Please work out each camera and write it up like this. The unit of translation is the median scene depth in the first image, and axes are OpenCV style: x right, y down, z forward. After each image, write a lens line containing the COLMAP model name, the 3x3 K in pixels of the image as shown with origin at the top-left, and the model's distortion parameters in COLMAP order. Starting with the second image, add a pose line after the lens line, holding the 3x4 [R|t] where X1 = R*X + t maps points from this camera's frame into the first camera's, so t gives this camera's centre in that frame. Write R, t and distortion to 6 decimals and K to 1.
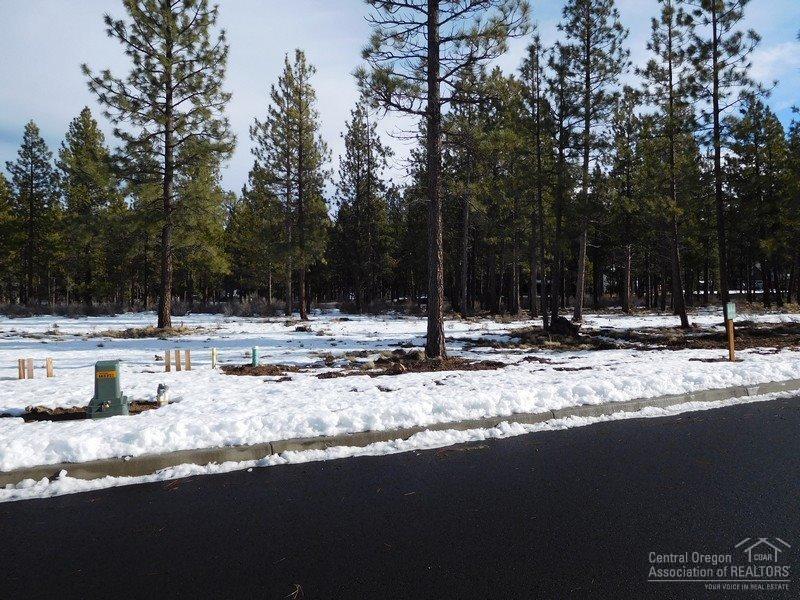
lens RADIAL K [[601.1, 0, 400.0], [0, 601.1, 300.0], [0, 0, 1]] dist [-0.014752, -0.005614]
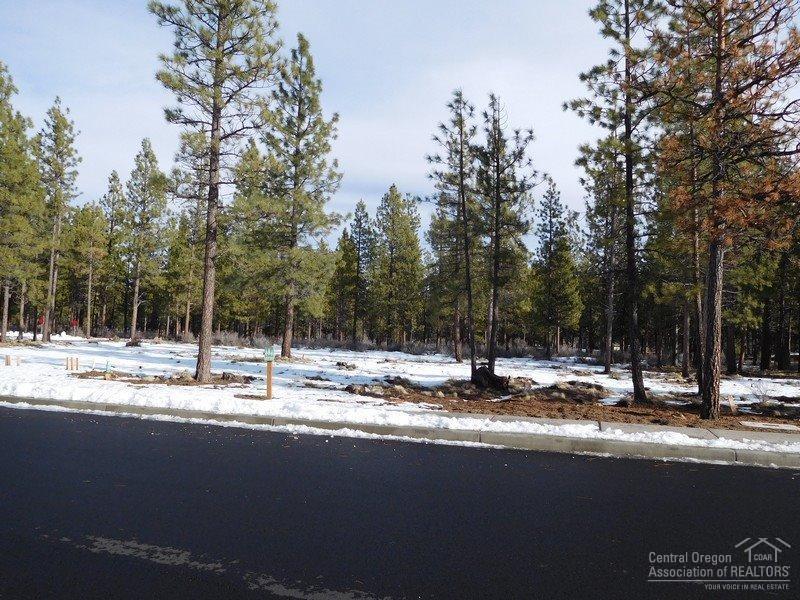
lens RADIAL K [[609.0, 0, 401.4], [0, 609.0, 272.4], [0, 0, 1]] dist [-0.026281, 0.001542]
pose [[0.756558, -0.027315, -0.653356, 0.688013], [-0.054403, 0.993035, -0.104512, -0.011396], [0.651659, 0.114614, 0.749802, 0.151514]]
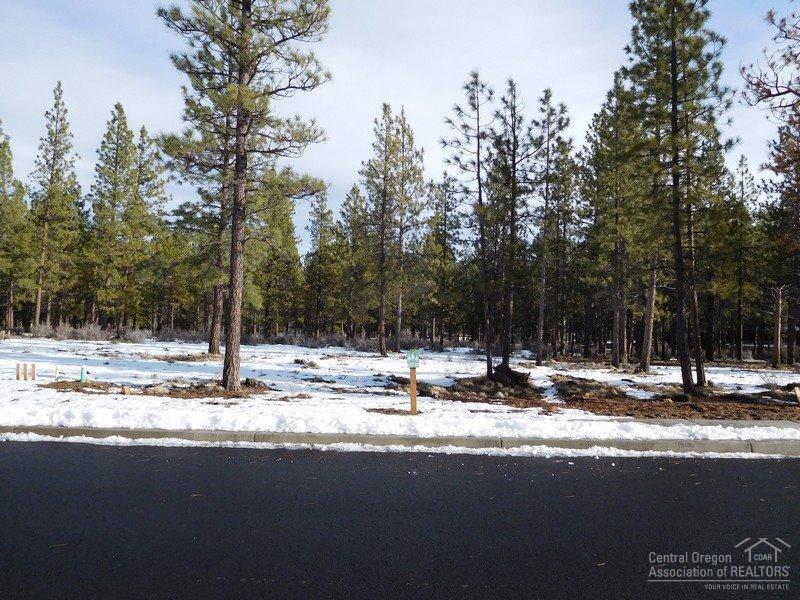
lens RADIAL K [[606.1, 0, 400.0], [0, 606.1, 300.0], [0, 0, 1]] dist [-0.042926, 0.002670]
pose [[0.911418, 0.018138, -0.411082, 0.435063], [-0.045380, 0.997365, -0.056607, -0.008922], [0.408972, 0.070248, 0.909839, 0.071424]]
